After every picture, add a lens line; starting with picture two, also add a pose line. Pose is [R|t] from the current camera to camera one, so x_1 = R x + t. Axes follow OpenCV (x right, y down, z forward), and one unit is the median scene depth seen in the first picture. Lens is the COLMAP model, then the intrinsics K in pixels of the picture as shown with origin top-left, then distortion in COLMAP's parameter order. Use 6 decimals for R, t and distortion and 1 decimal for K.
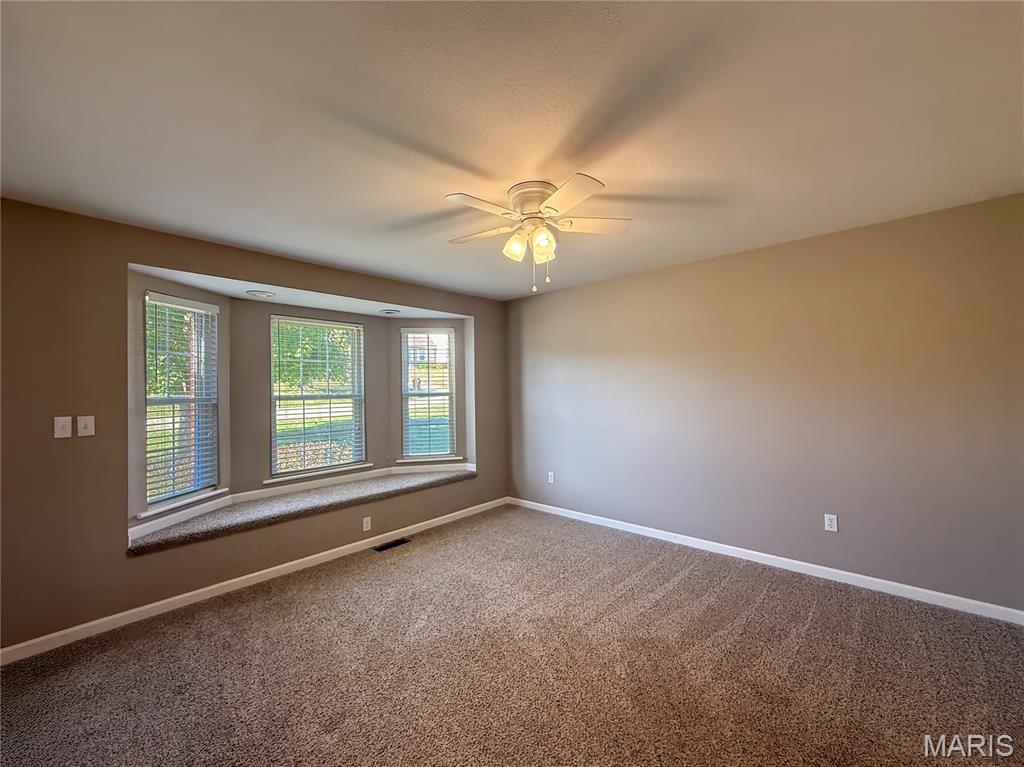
lens RADIAL K [[408.3, 0, 508.4], [0, 408.3, 384.6], [0, 0, 1]] dist [0.001344, -0.000862]
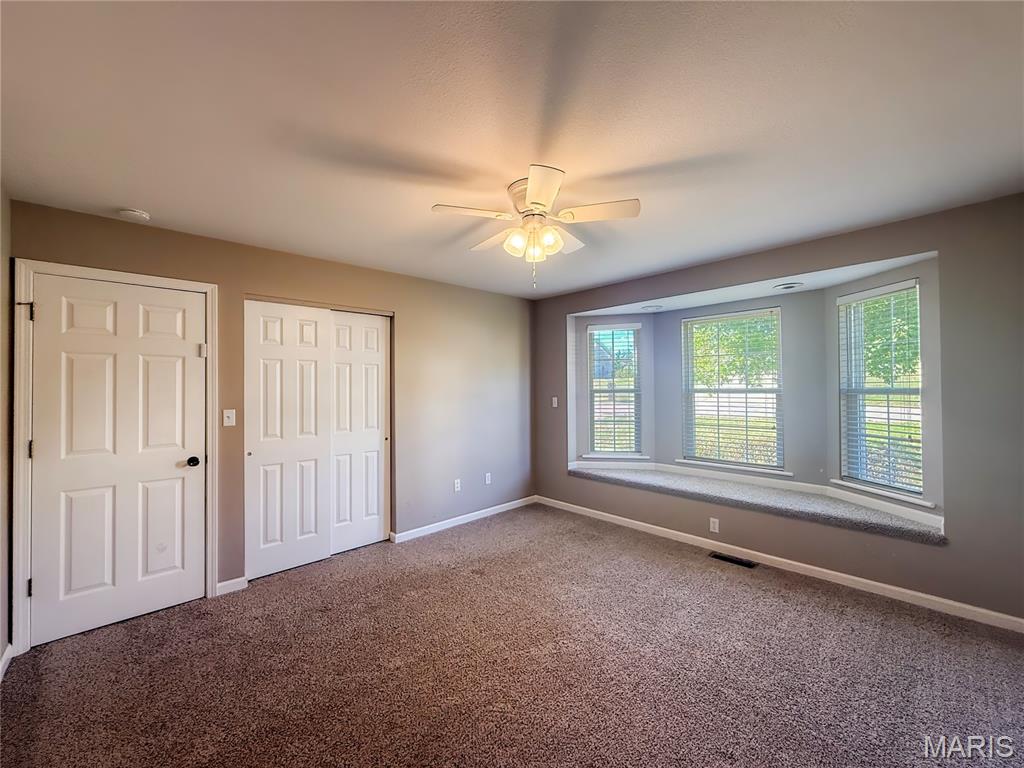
lens RADIAL K [[408.3, 0, 515.0], [0, 408.3, 377.7], [0, 0, 1]] dist [0.001344, -0.000862]
pose [[-0.044065, -0.005104, -0.999016, 0.625235], [0.018000, 0.999821, -0.005902, -0.004629], [0.998867, -0.018242, -0.043965, 0.583075]]
